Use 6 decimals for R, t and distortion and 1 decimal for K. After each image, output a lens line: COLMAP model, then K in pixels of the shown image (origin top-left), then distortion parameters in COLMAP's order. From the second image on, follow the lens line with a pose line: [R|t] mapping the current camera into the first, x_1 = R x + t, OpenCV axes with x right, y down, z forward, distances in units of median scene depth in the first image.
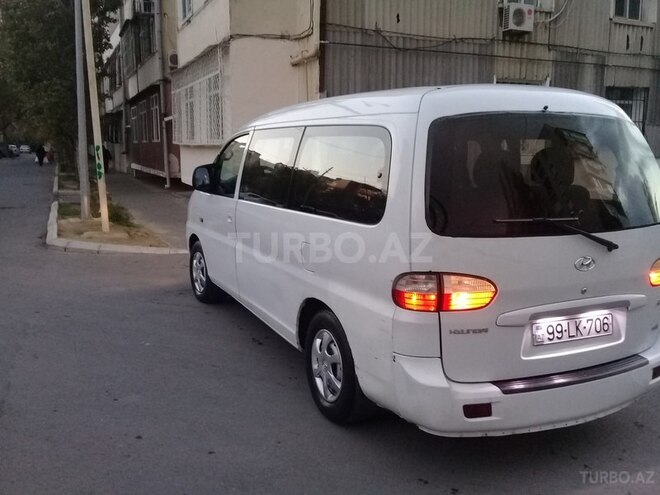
lens RADIAL K [[618.6, 0, 330.0], [0, 618.6, 247.5], [0, 0, 1]] dist [0.082538, -0.187116]
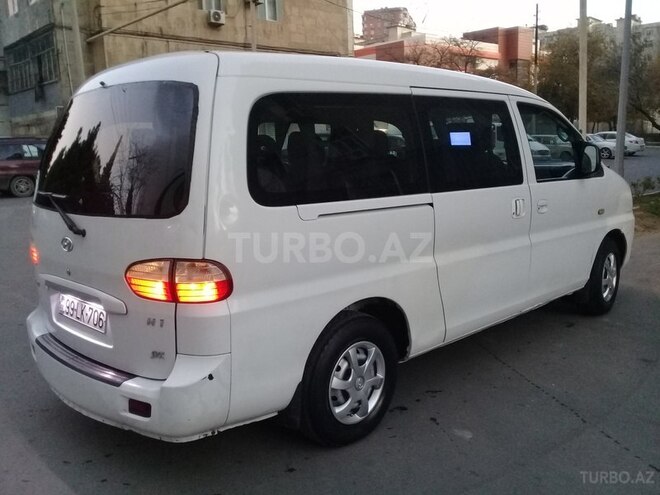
lens RADIAL K [[618.6, 0, 330.0], [0, 618.6, 247.5], [0, 0, 1]] dist [0.082538, -0.187116]
pose [[0.328463, 0.137189, -0.934501, 1.414445], [-0.116103, 0.987756, 0.104199, -0.115225], [0.937354, 0.074273, 0.340369, 1.021030]]
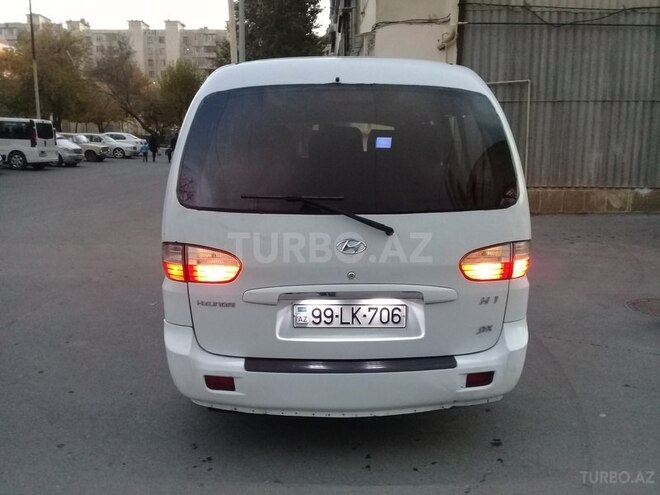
lens RADIAL K [[613.2, 0, 330.0], [0, 613.2, 247.5], [0, 0, 1]] dist [0.098715, -0.182117]
pose [[0.923894, 0.065338, -0.377029, 0.706584], [-0.059013, 0.997856, 0.028316, 0.003325], [0.378070, -0.003911, 0.925769, 0.131522]]
